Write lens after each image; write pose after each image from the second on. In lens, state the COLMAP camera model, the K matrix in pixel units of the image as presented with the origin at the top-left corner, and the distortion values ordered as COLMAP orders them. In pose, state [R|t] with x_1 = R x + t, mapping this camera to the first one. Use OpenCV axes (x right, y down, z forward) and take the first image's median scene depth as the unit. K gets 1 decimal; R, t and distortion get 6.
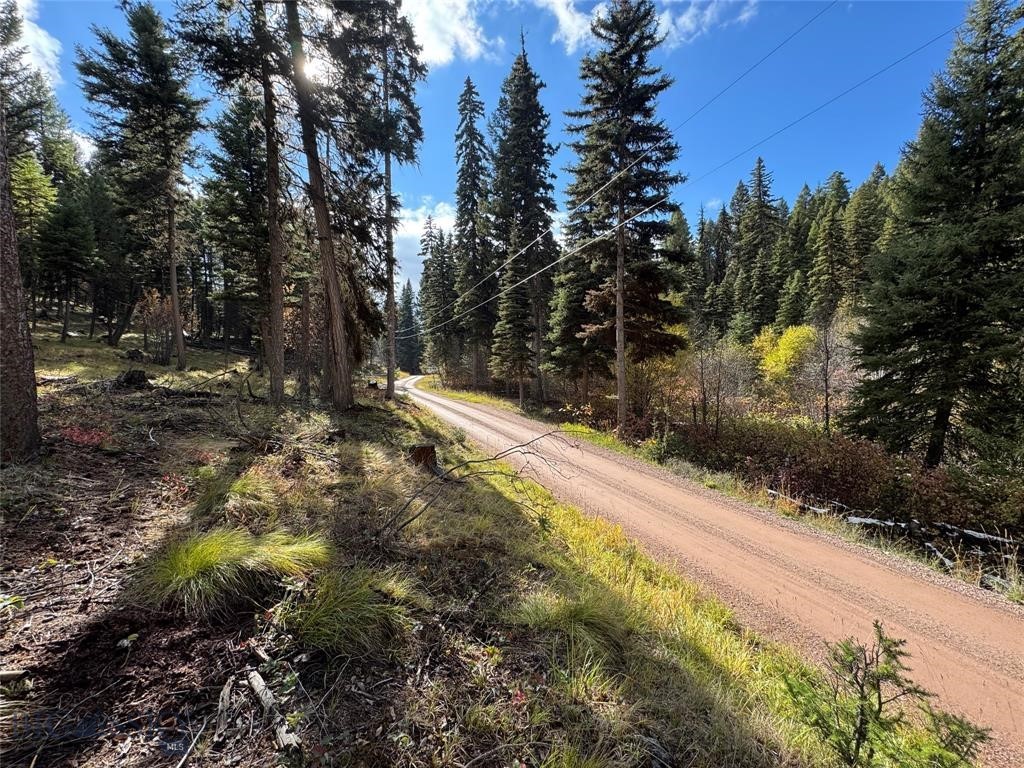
lens RADIAL K [[409.0, 0, 511.2], [0, 409.0, 385.0], [0, 0, 1]] dist [-0.000695, -0.000430]
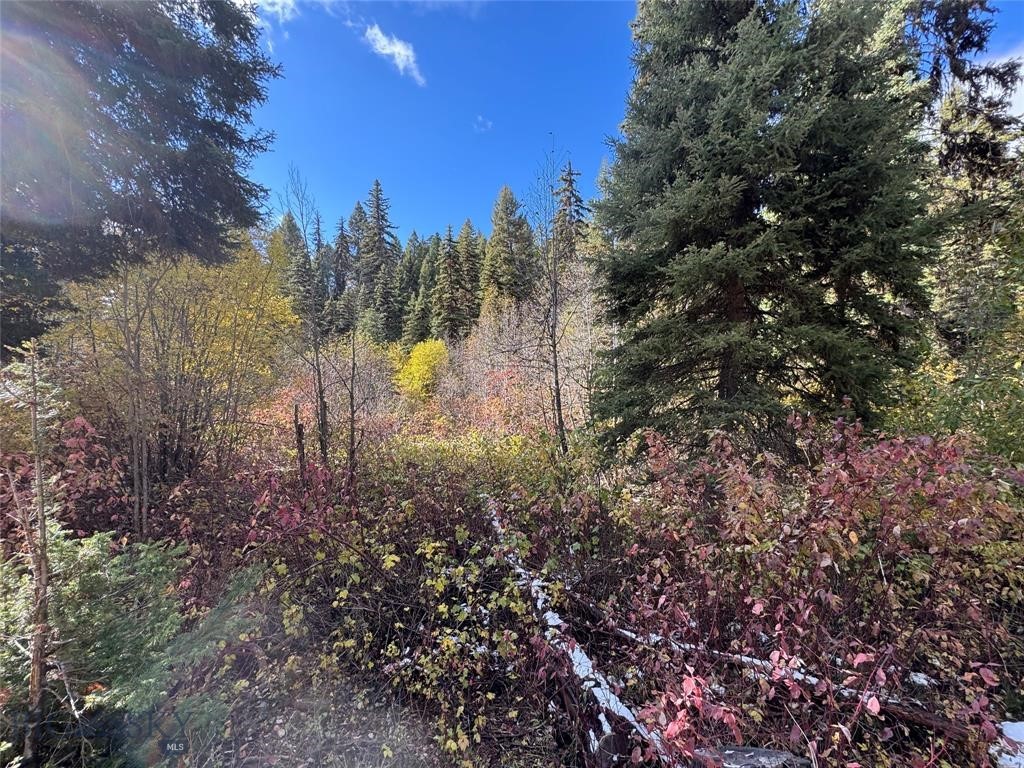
lens RADIAL K [[409.0, 0, 511.5], [0, 409.0, 381.2], [0, 0, 1]] dist [-0.000695, -0.000430]
pose [[0.646495, 0.026844, 0.762446, 0.288381], [0.060842, 0.994384, -0.086600, 0.062502], [-0.760488, 0.102375, 0.641231, 0.602138]]
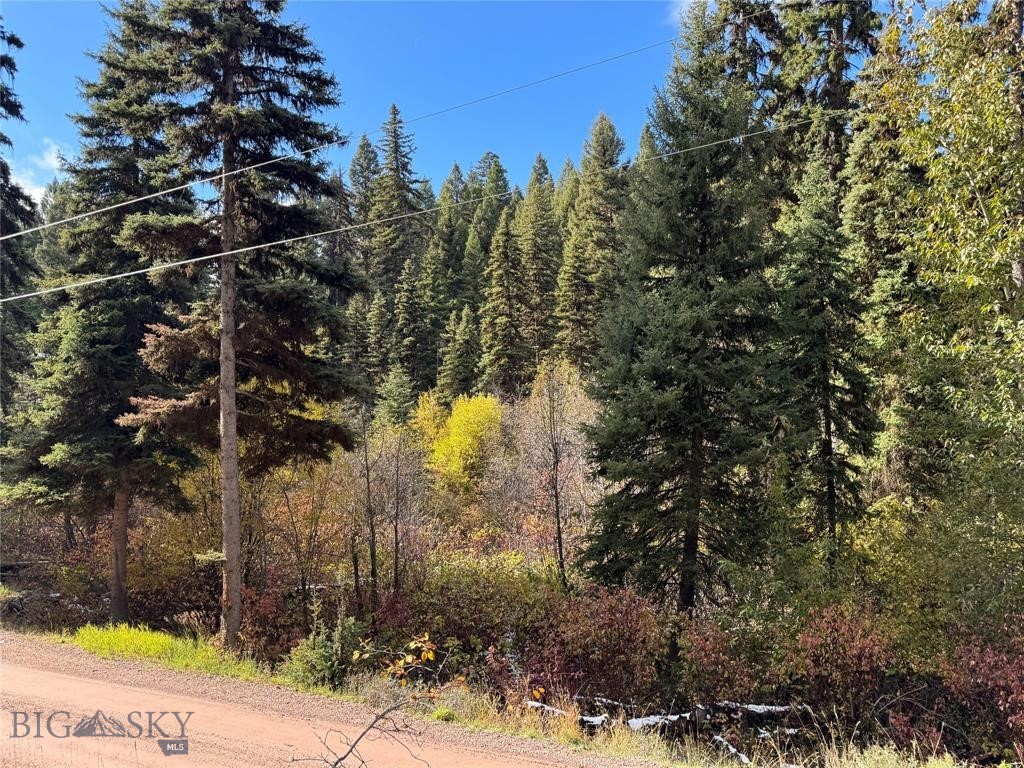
lens RADIAL K [[836.7, 0, 518.9], [0, 836.7, 388.5], [0, 0, 1]] dist [0.084100, -0.024187]
pose [[0.762927, 0.029100, 0.645829, -0.103829], [0.052704, 0.992861, -0.106998, -0.034912], [-0.644333, 0.115669, 0.755947, 0.025197]]
